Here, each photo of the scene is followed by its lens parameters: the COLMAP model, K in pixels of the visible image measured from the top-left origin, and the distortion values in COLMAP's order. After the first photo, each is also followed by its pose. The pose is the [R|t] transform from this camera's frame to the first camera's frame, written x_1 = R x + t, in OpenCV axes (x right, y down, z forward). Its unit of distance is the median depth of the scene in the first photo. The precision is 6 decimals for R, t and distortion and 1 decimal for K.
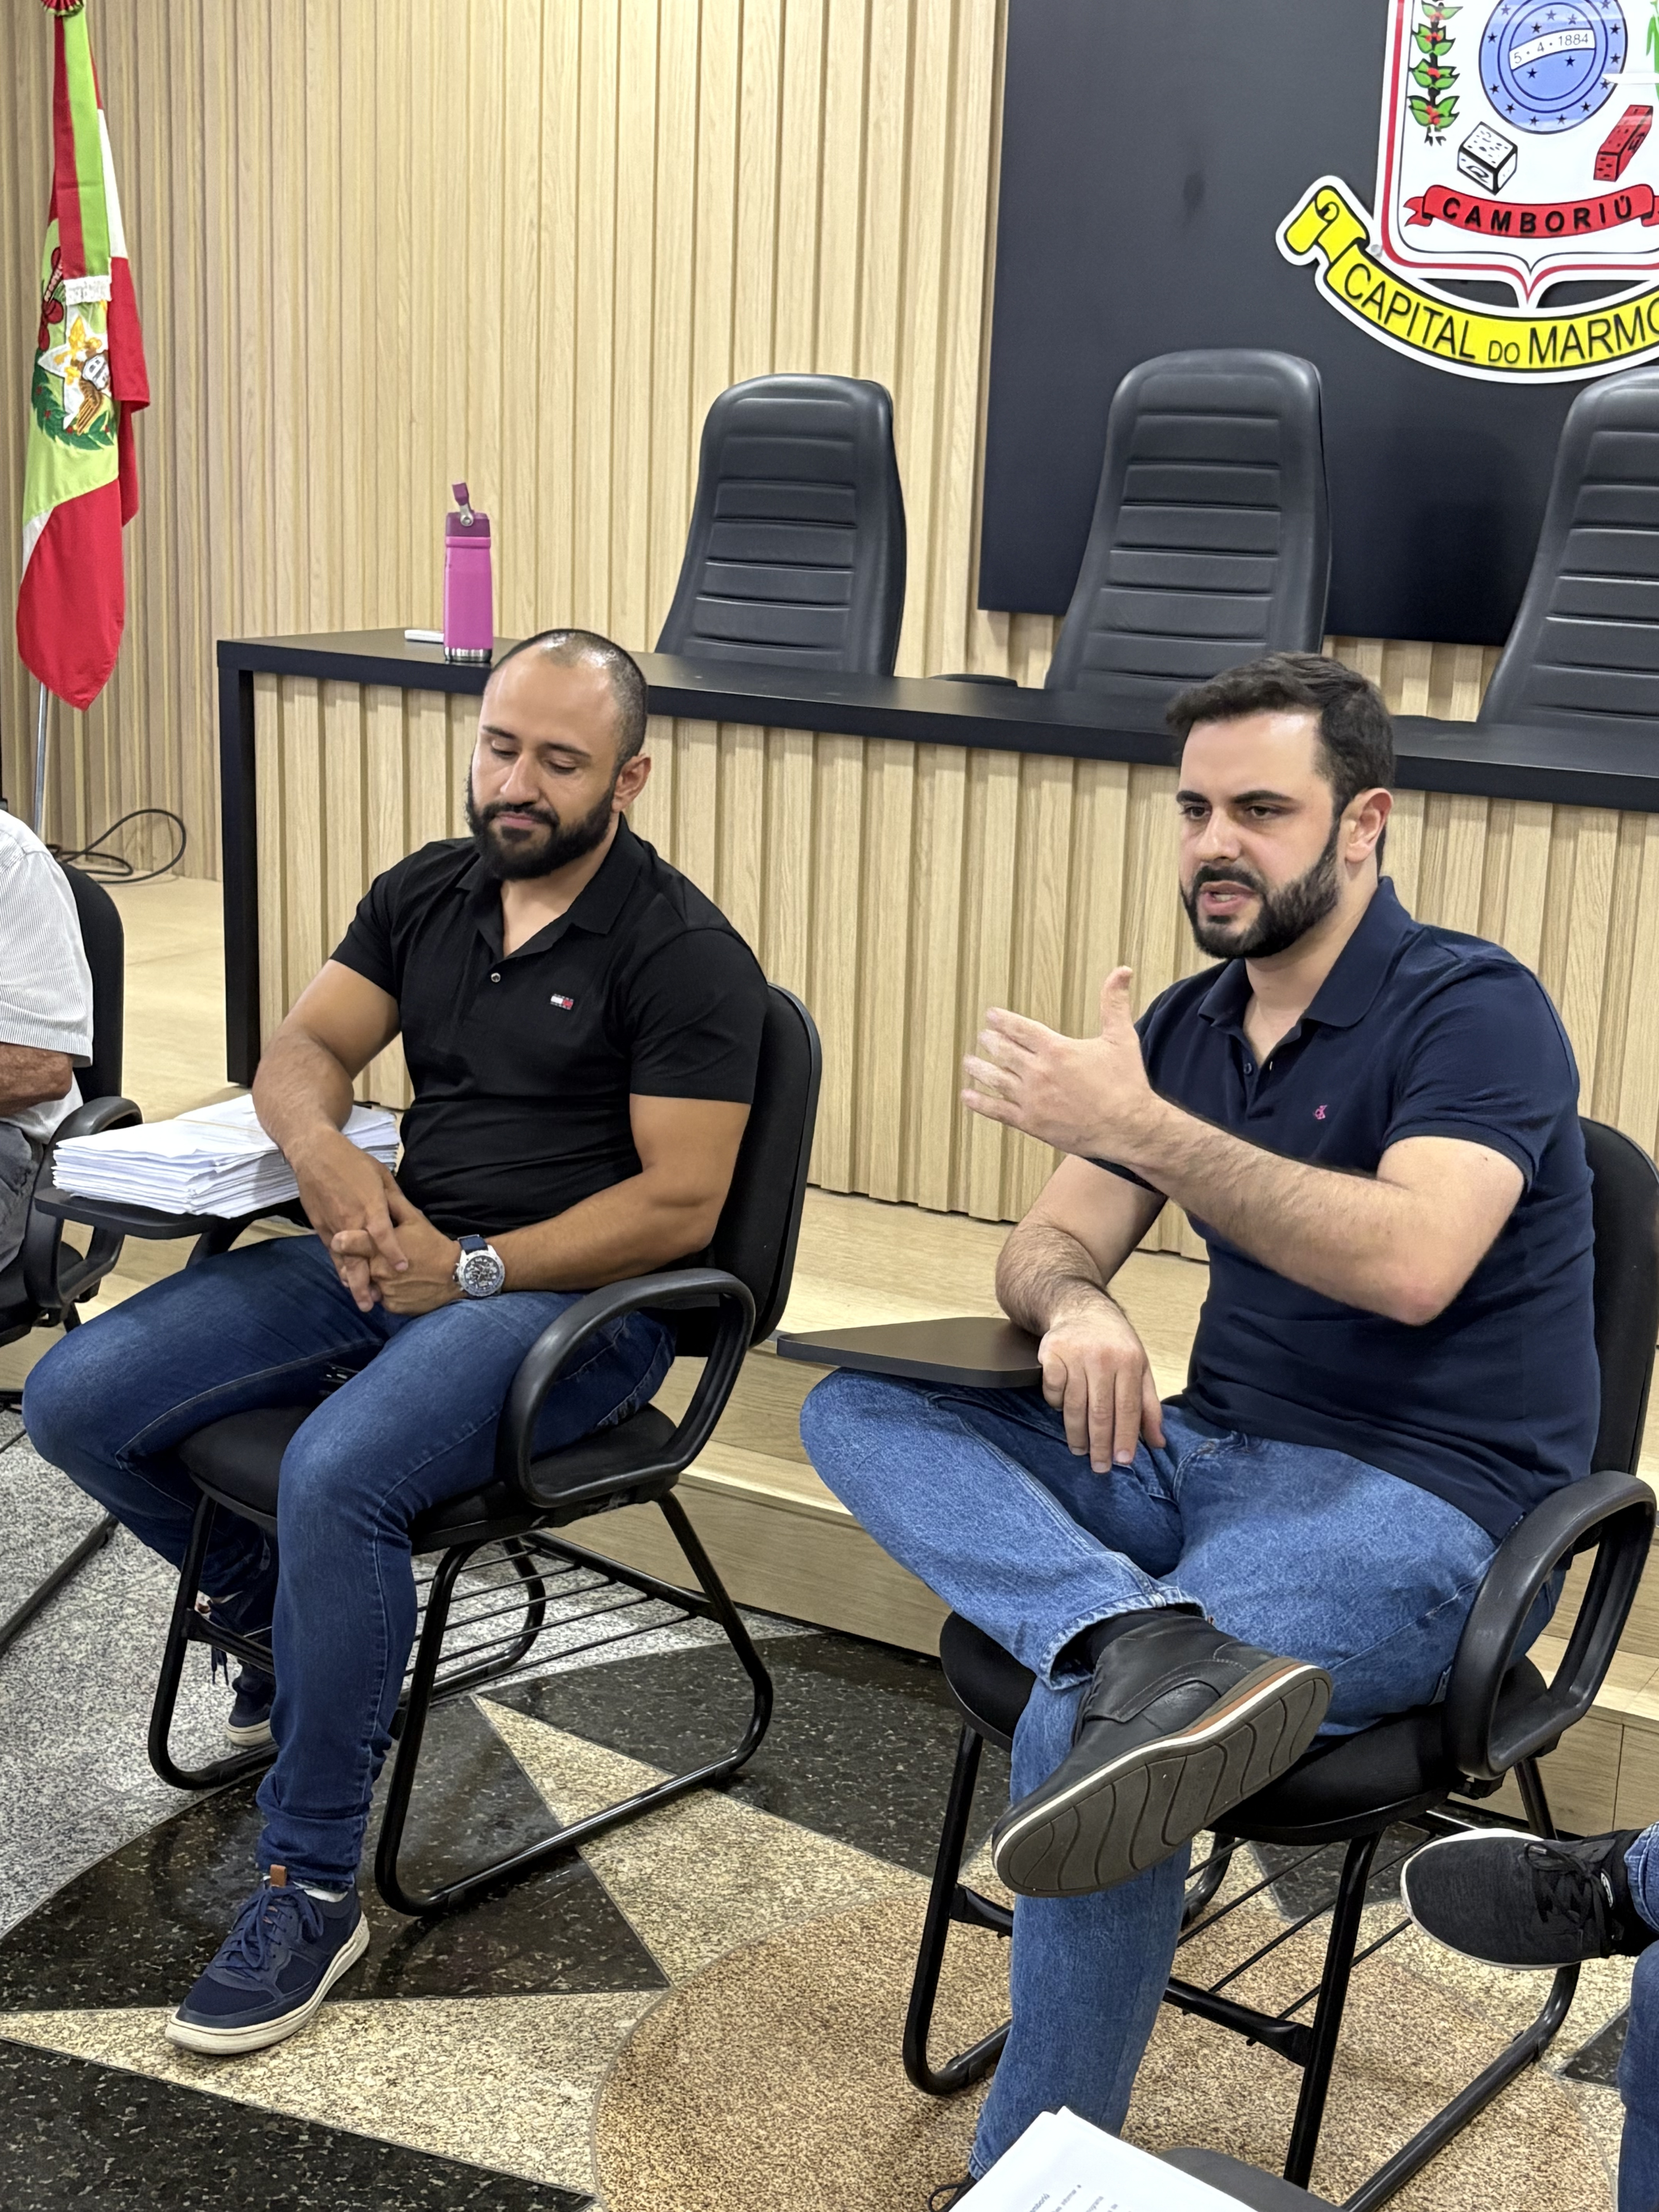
lens RADIAL K [[2926.5, 0, 826.9], [0, 2926.5, 1113.5], [0, 0, 1]] dist [0.040077, 0.000000]
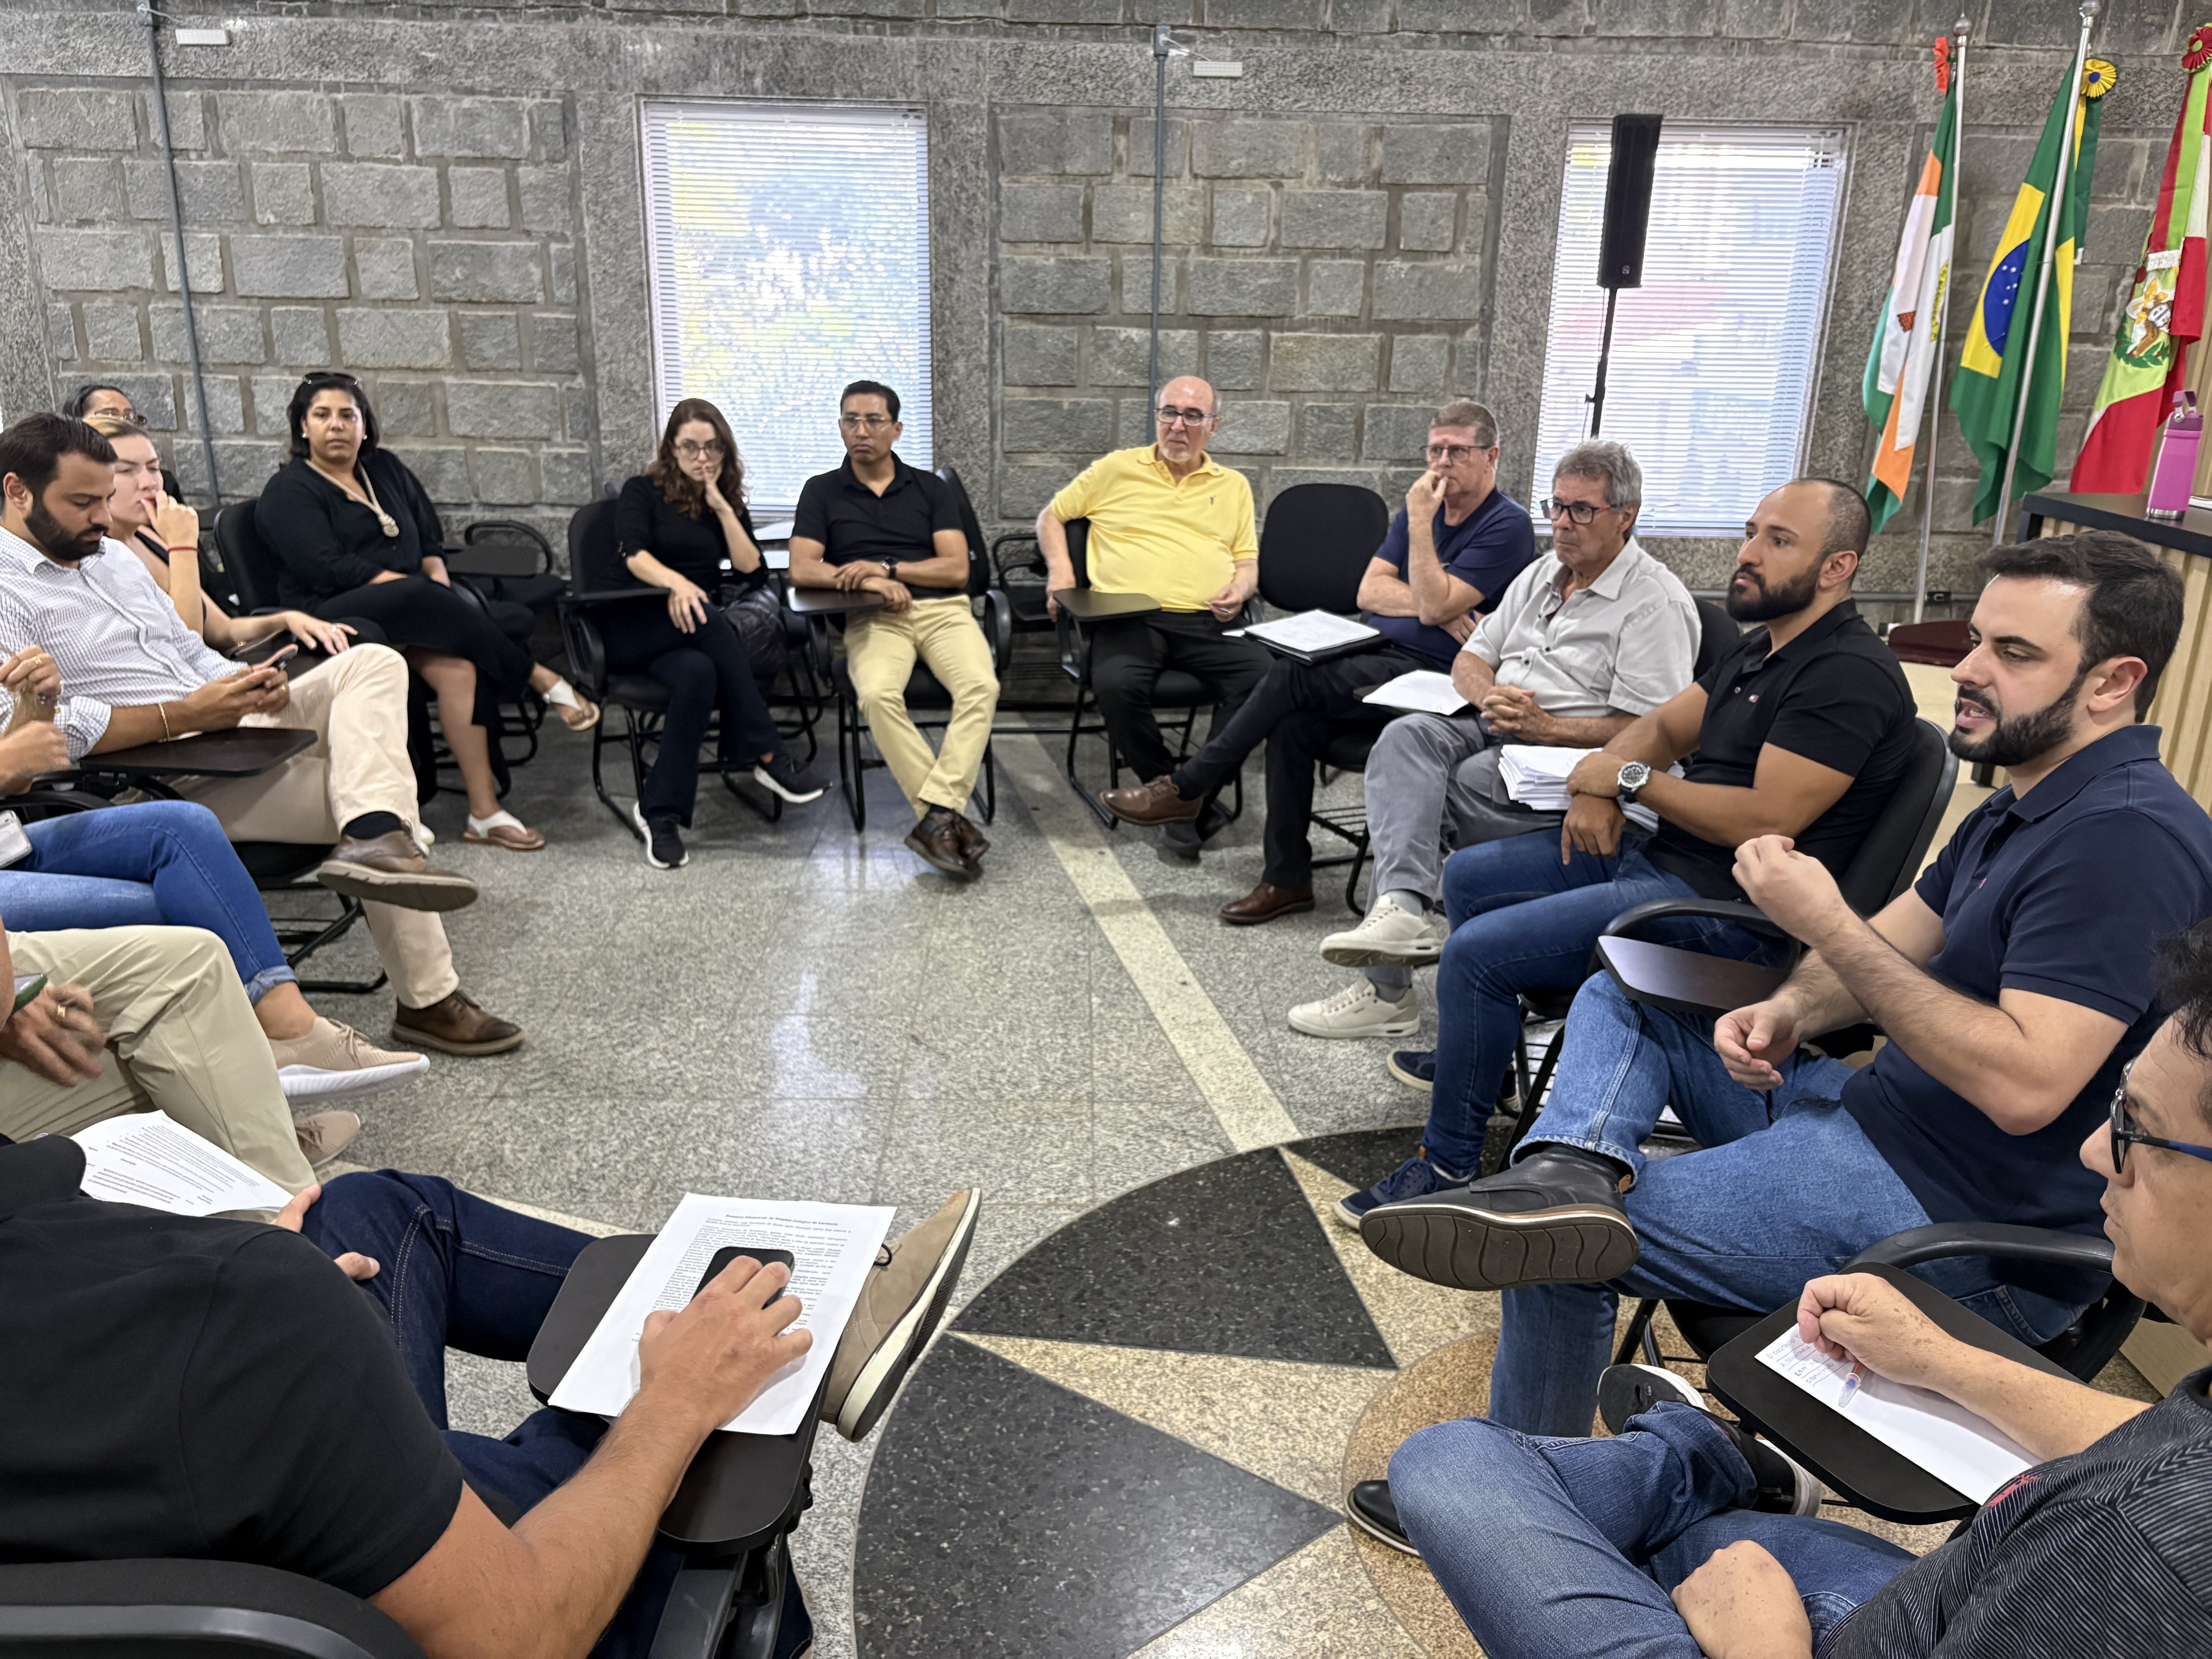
lens RADIAL K [[1660.6, 0, 1120.0], [0, 1660.6, 833.4], [0, 0, 1]] dist [0.036889, -0.041099]
pose [[0.530610, 0.244628, -0.811548, 0.273999], [-0.202908, 0.966268, 0.158600, -0.032026], [0.822971, 0.080515, 0.562349, 0.135320]]
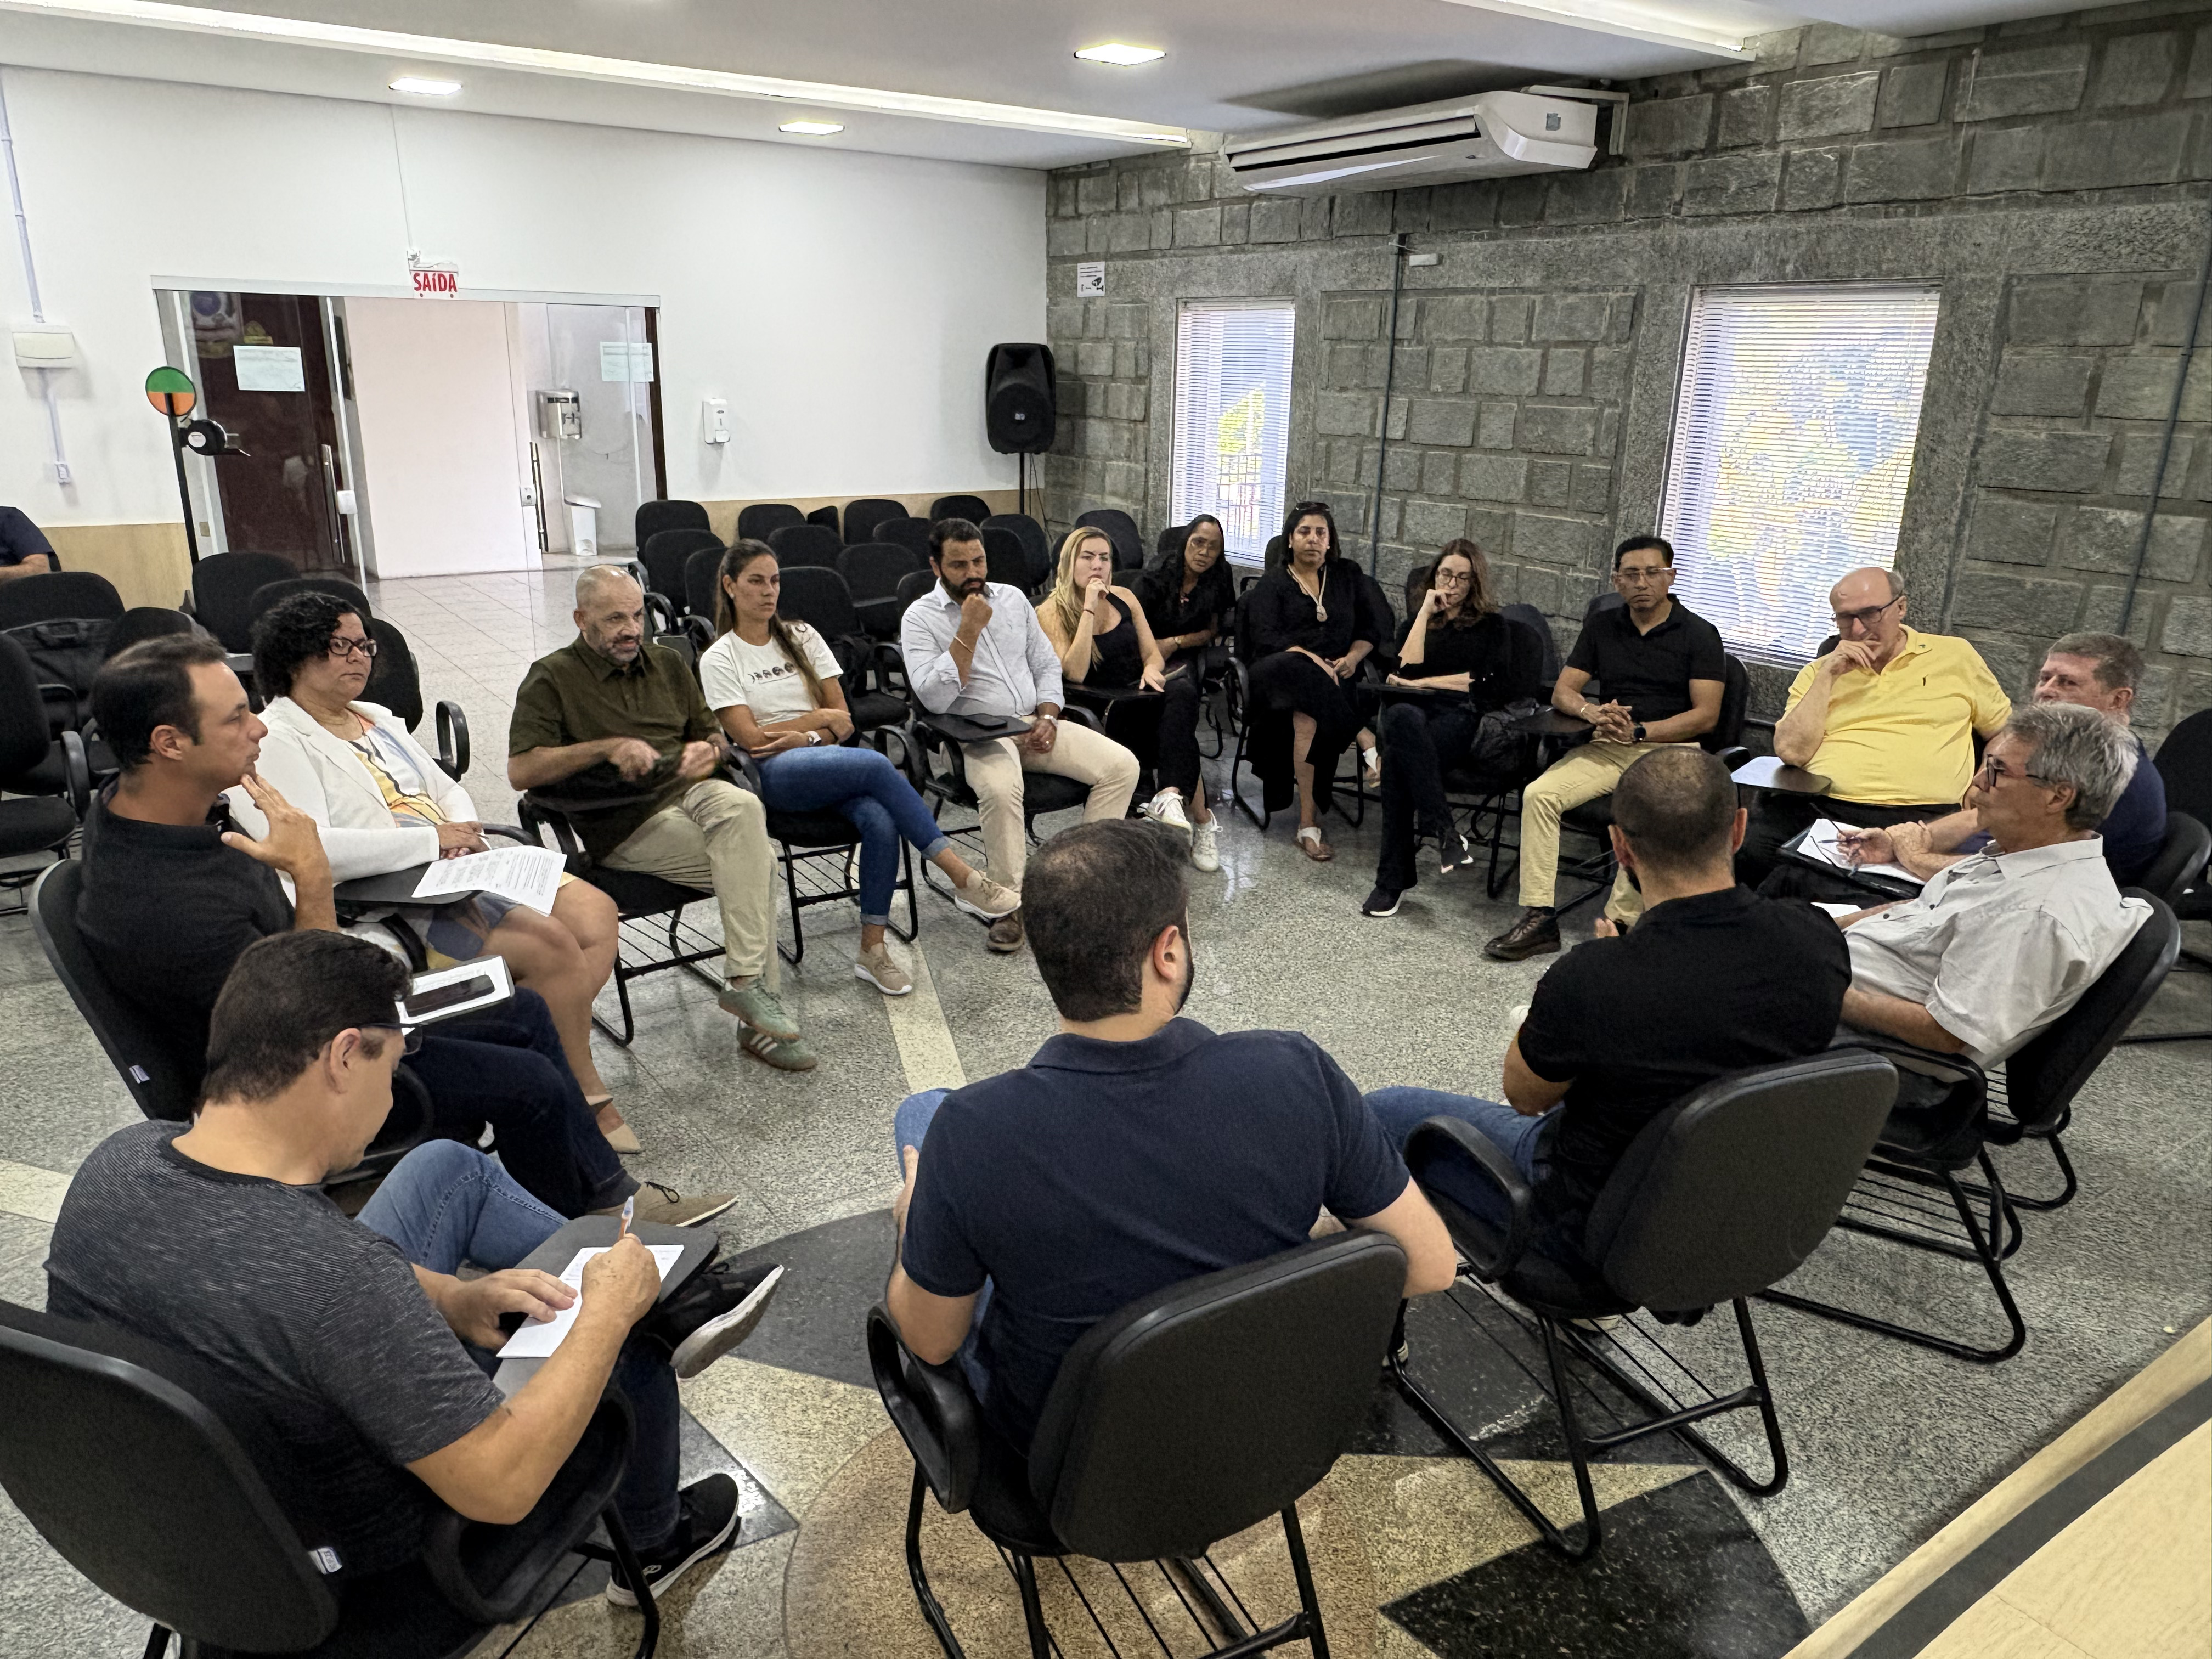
lens RADIAL K [[1485.4, 0, 1130.2], [0, 1485.4, 849.0], [0, 0, 1]] dist [-0.009484, 0.009894]
pose [[-0.399110, 0.247934, -0.882746, 0.382174], [-0.251745, 0.896118, 0.365509, -0.185026], [0.881666, 0.368105, -0.295234, 0.576381]]
